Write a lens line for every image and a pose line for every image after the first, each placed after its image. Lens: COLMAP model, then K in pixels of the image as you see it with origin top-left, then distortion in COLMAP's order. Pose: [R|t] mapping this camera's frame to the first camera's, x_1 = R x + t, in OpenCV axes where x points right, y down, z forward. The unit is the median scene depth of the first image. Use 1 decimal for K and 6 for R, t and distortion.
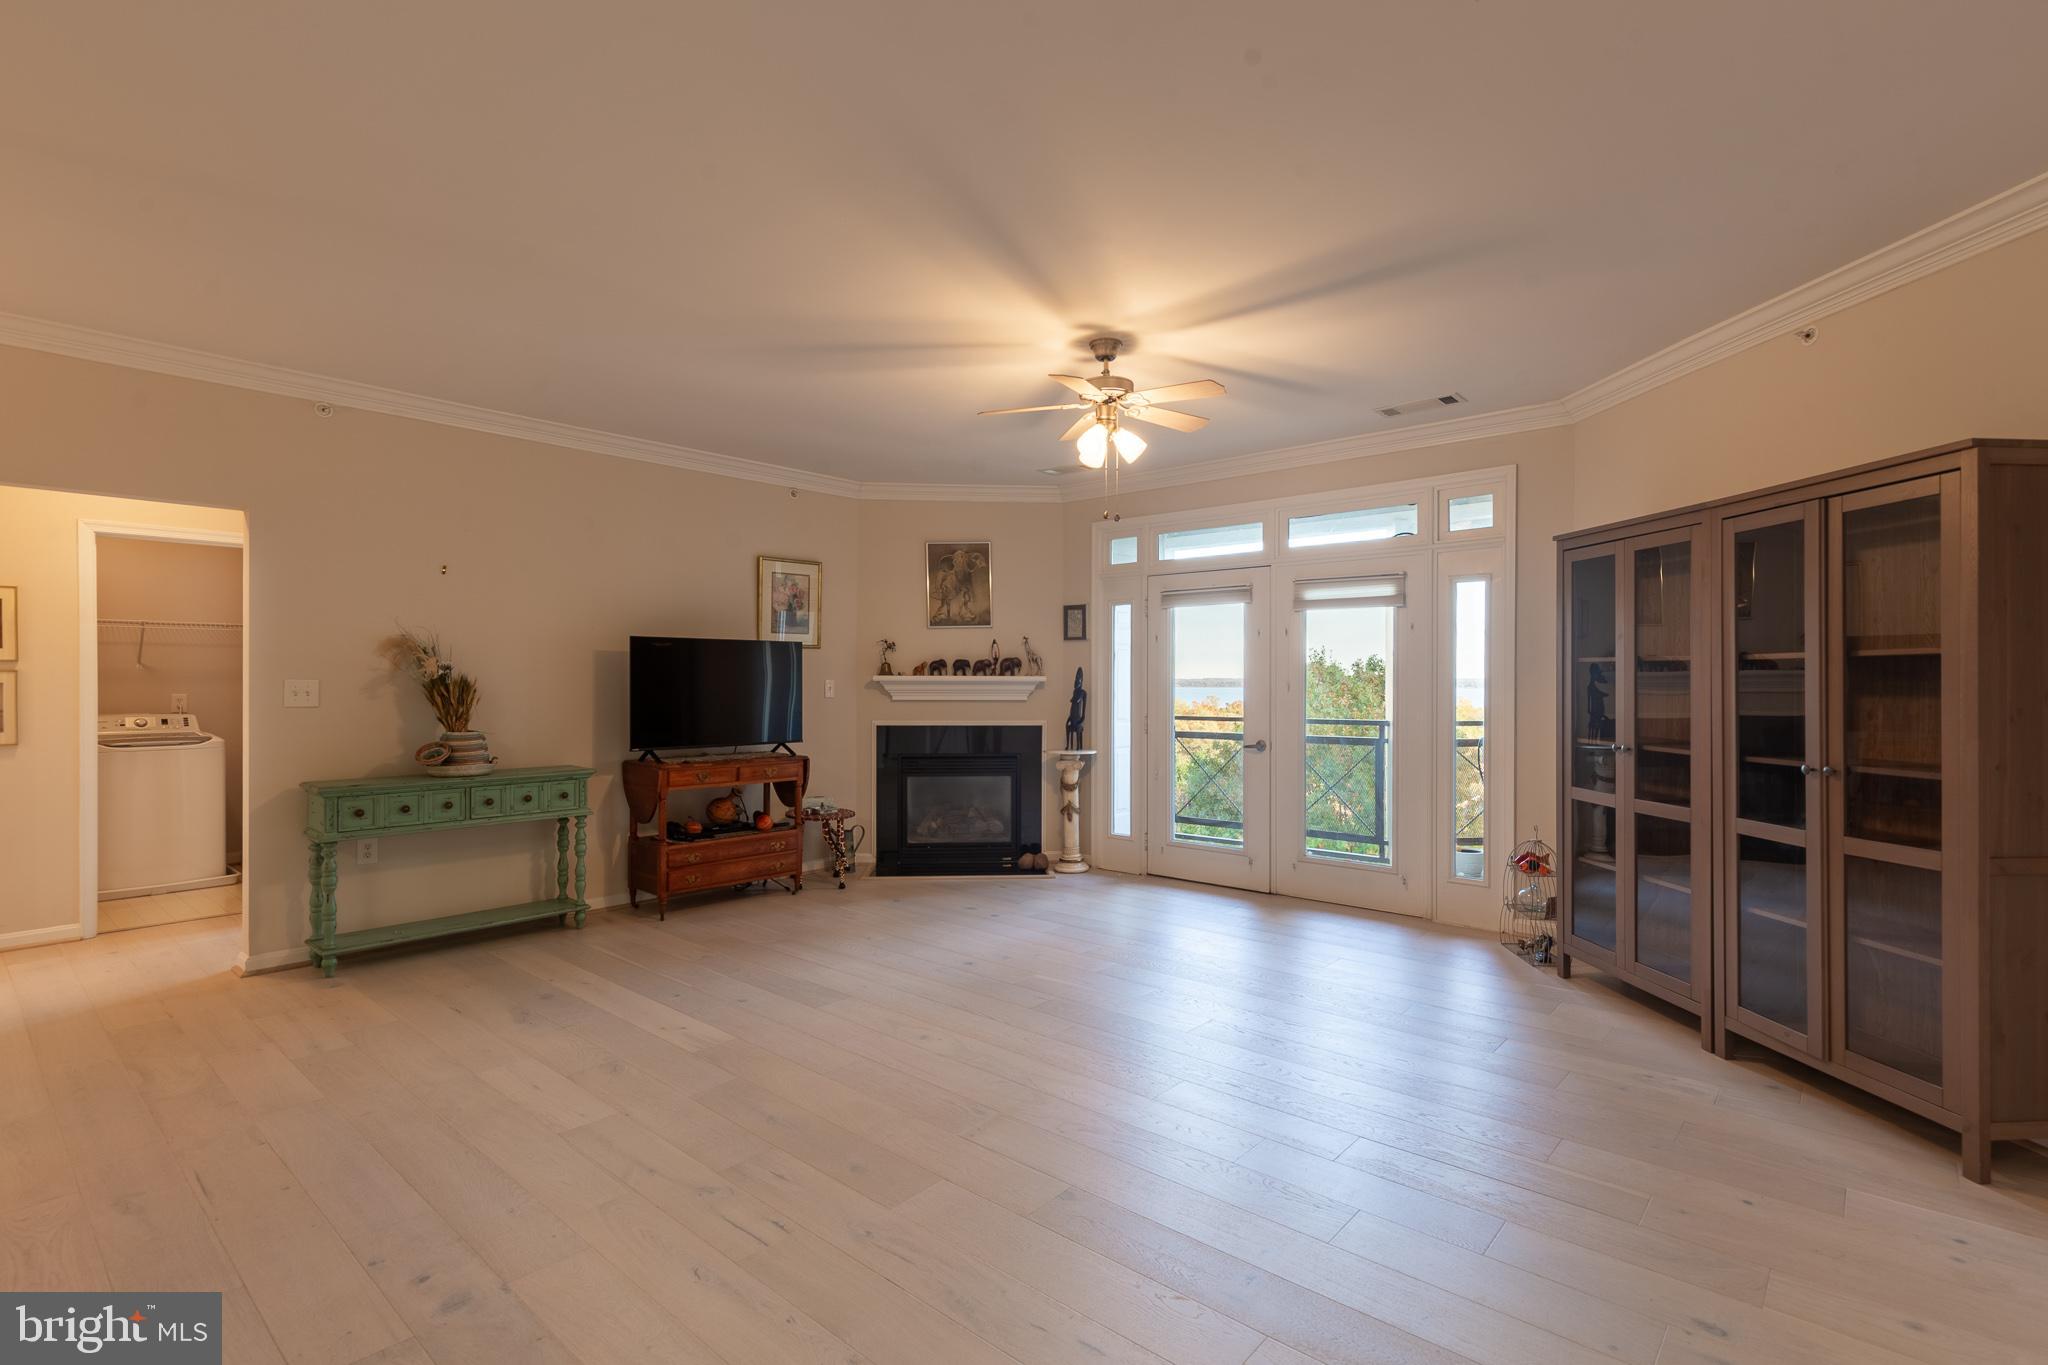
lens RADIAL K [[950.1, 0, 1068.3], [0, 950.1, 671.8], [0, 0, 1]] dist [0.003972, -0.000979]
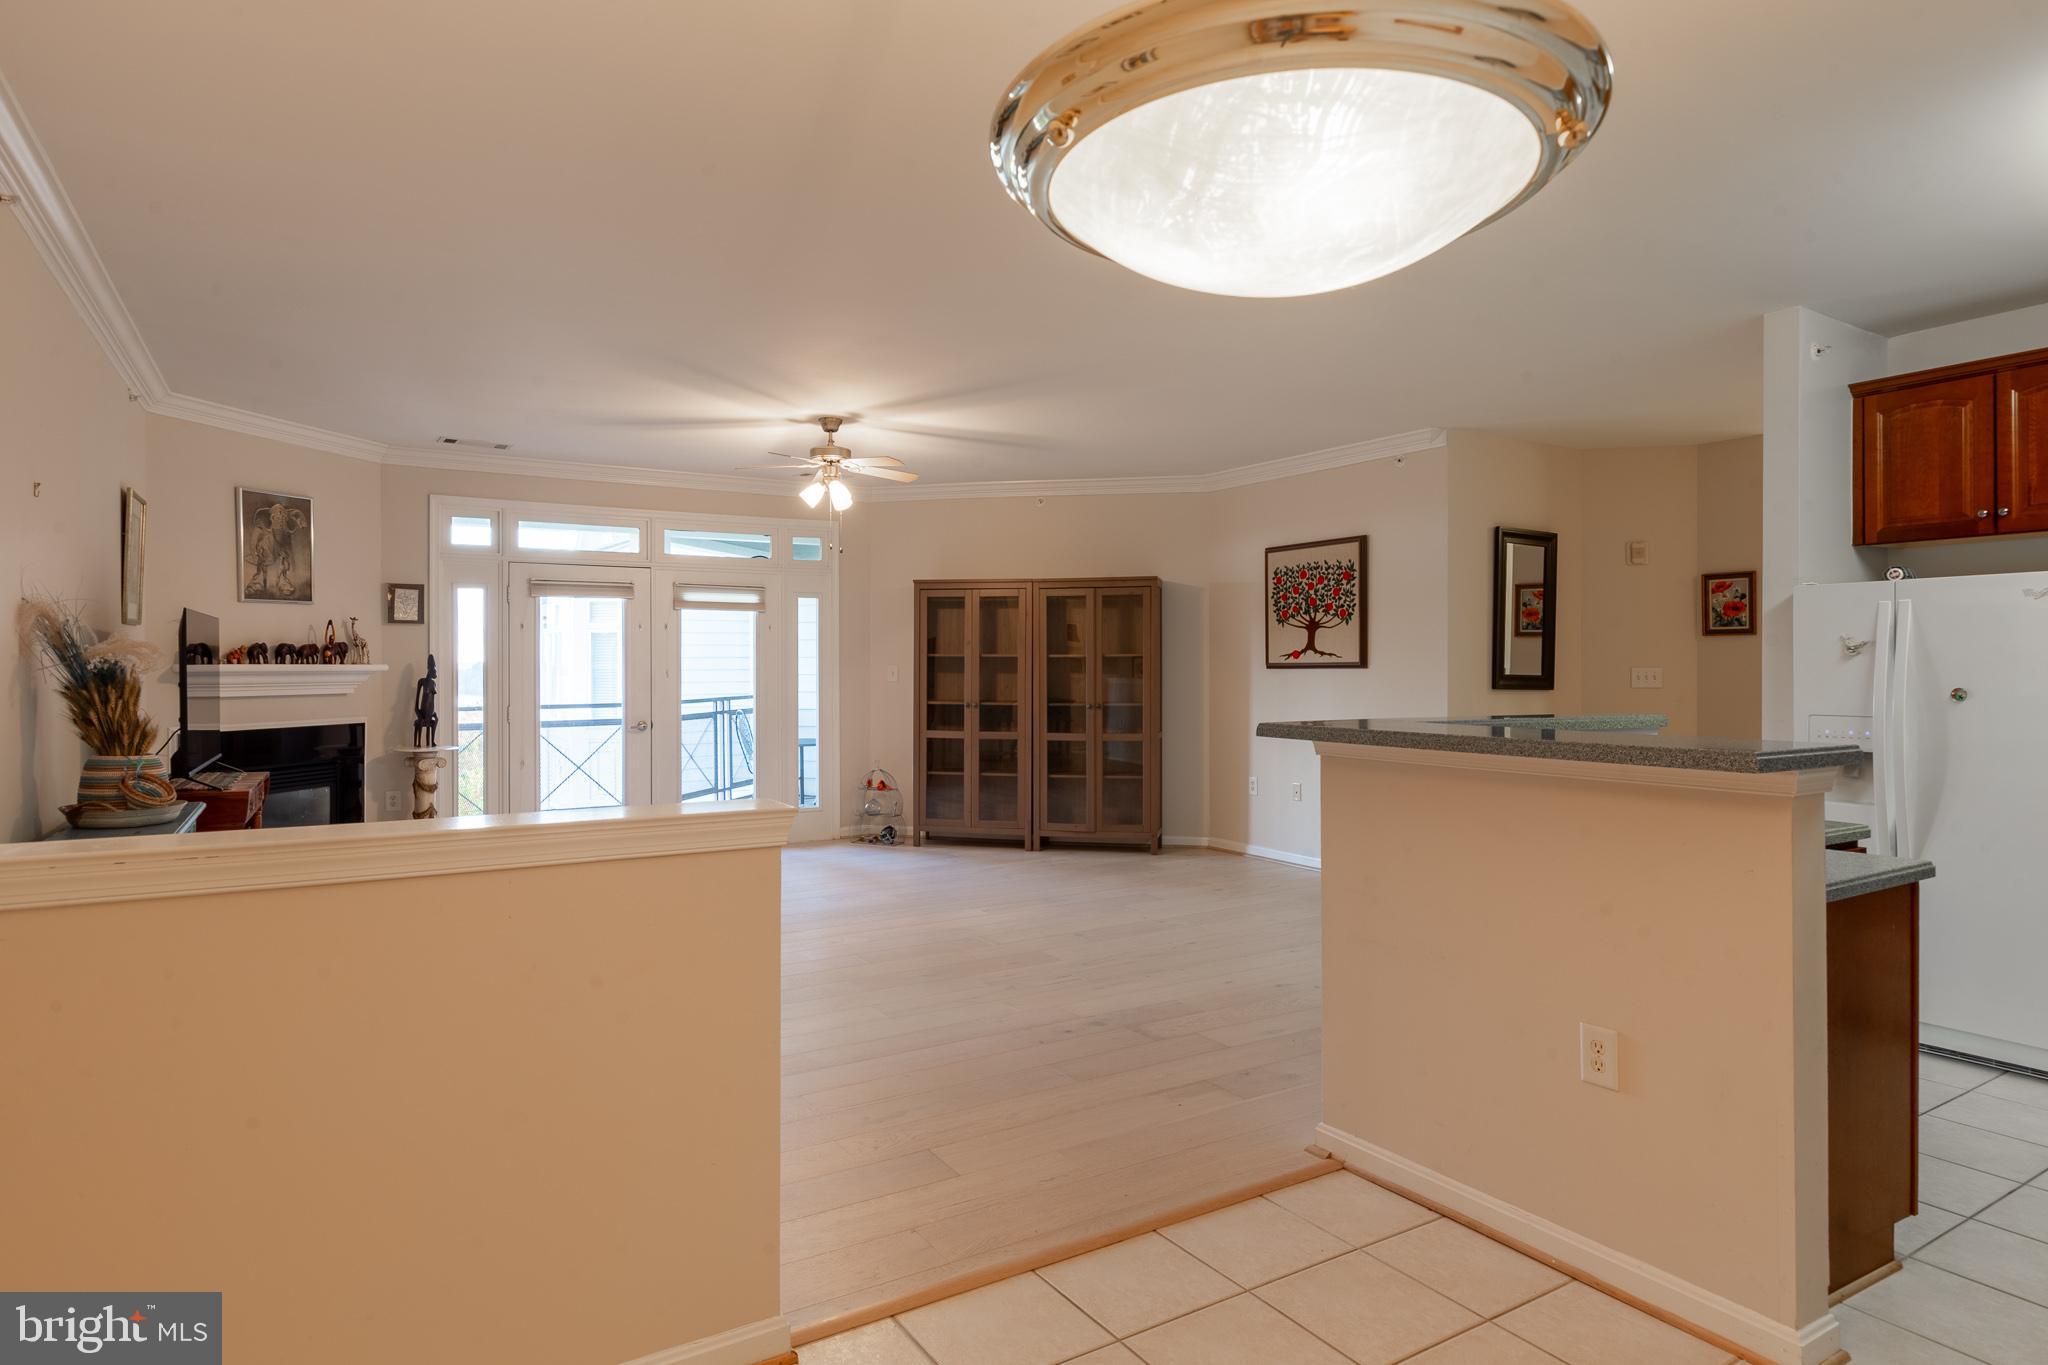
lens RADIAL K [[1036.4, 0, 1013.3], [0, 1036.4, 677.0], [0, 0, 1]] dist [0.004826, 0.000383]
pose [[0.345944, -0.013533, 0.938158, -0.711345], [-0.006697, 0.999835, 0.016893, -0.004025], [-0.938231, -0.012127, 0.345796, 0.139202]]
